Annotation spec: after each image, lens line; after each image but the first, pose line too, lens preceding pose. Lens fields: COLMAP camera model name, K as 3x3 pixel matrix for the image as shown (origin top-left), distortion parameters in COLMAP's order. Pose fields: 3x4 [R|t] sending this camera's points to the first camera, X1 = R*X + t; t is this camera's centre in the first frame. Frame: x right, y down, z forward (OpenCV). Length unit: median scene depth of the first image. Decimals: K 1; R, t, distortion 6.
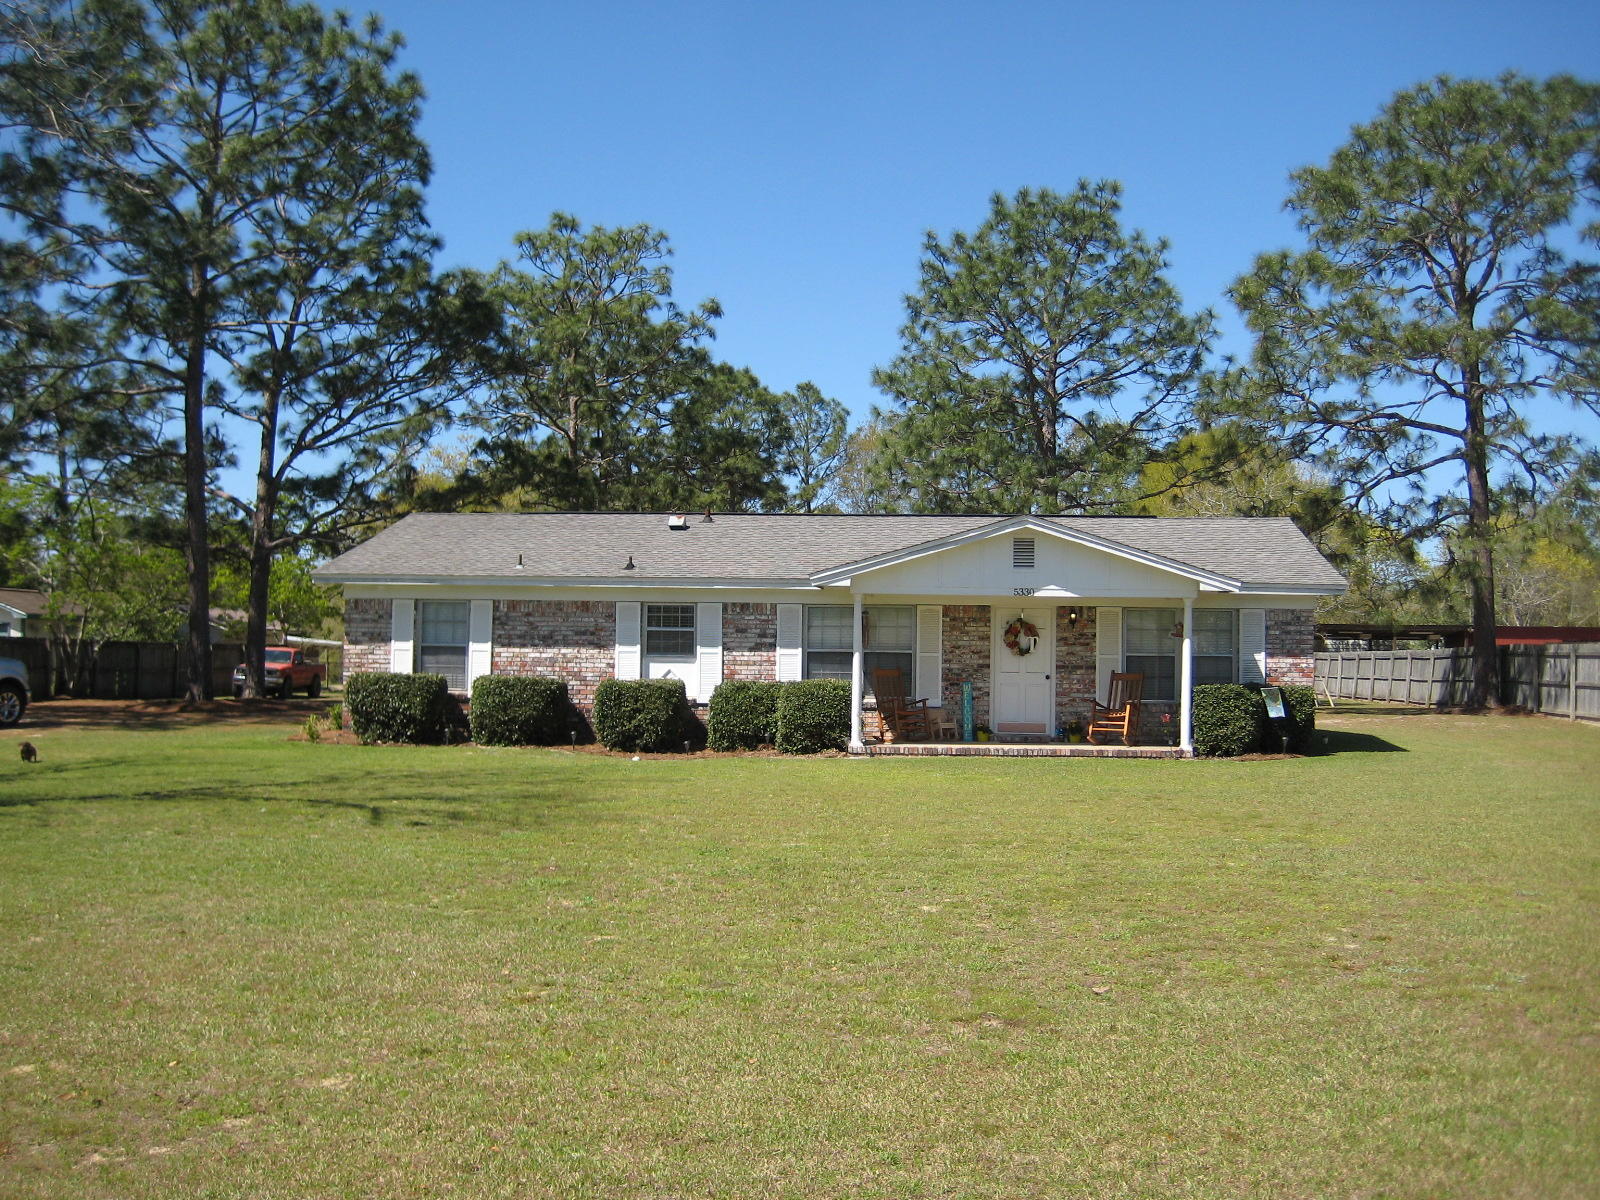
lens RADIAL K [[1649.4, 0, 800.0], [0, 1649.4, 600.0], [0, 0, 1]] dist [-0.130320, 0.199899]
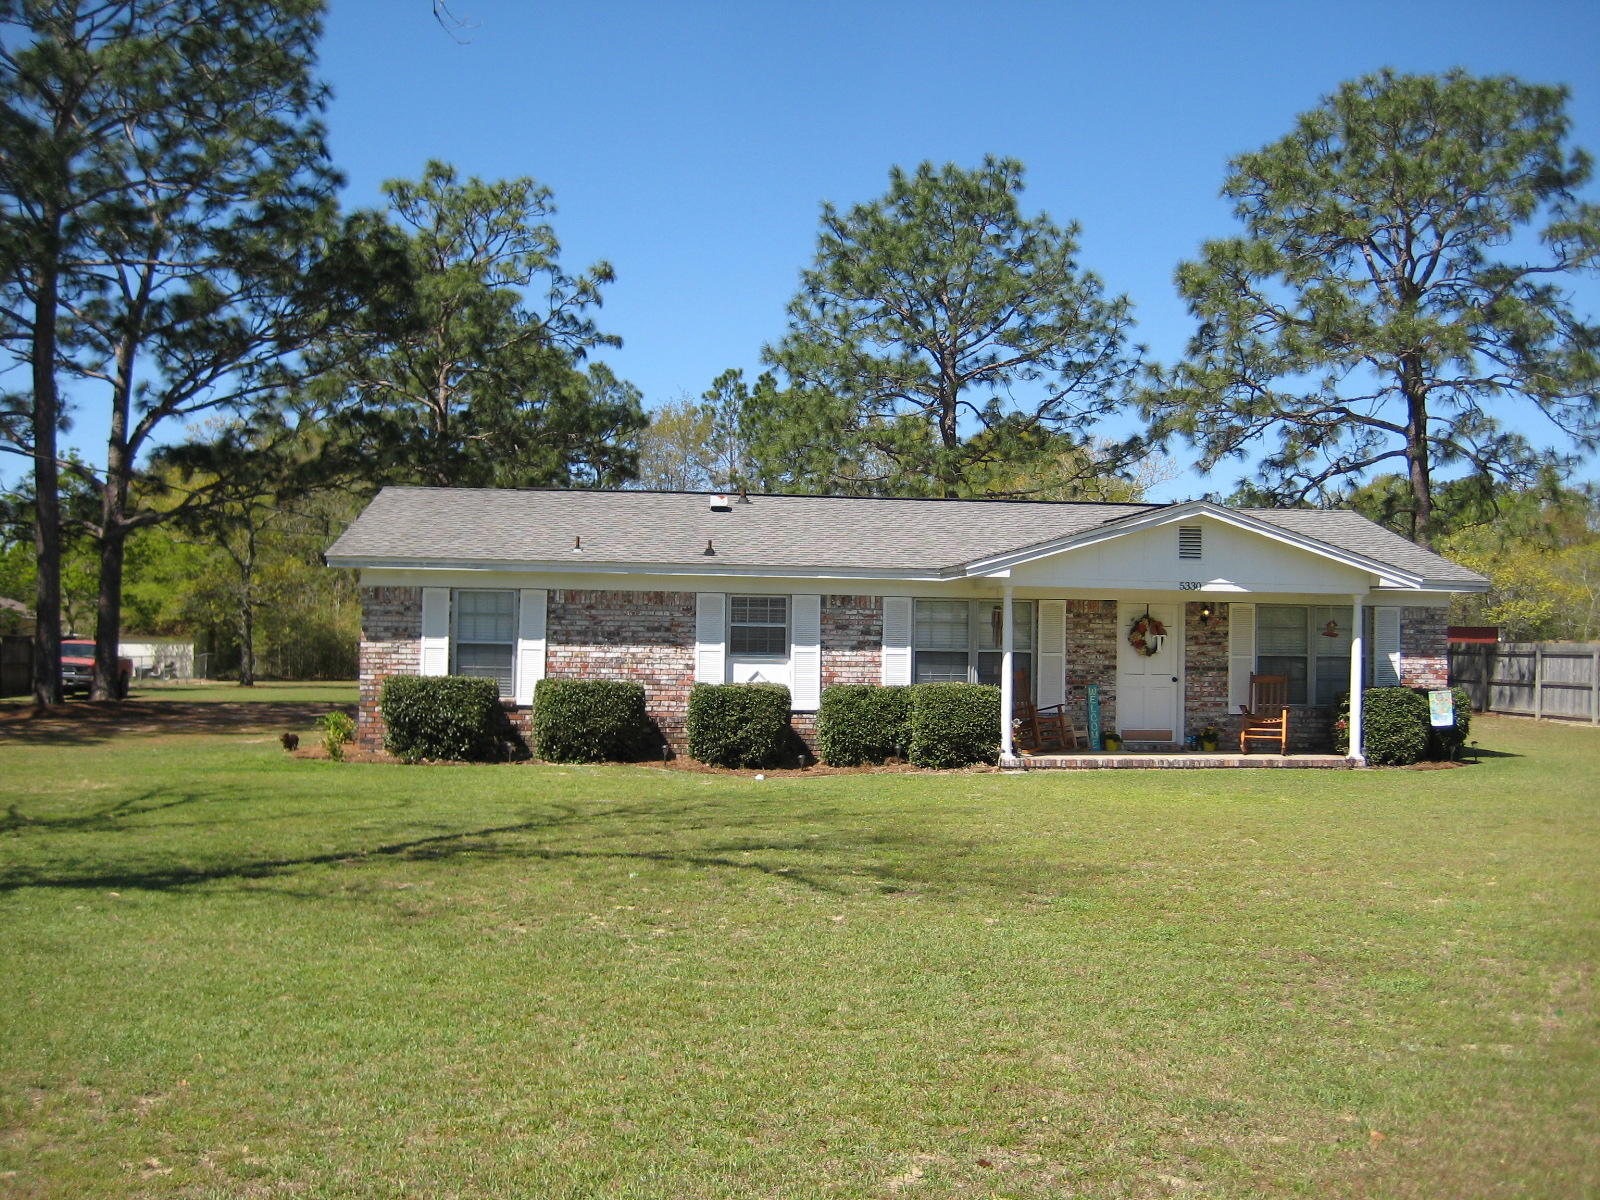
lens RADIAL K [[1649.4, 0, 800.0], [0, 1649.4, 600.0], [0, 0, 1]] dist [-0.130320, 0.199899]
pose [[0.980461, 0.007692, 0.196565, -0.227174], [-0.008605, 0.999956, 0.003788, 0.001115], [-0.196527, -0.005405, 0.980484, 0.145353]]
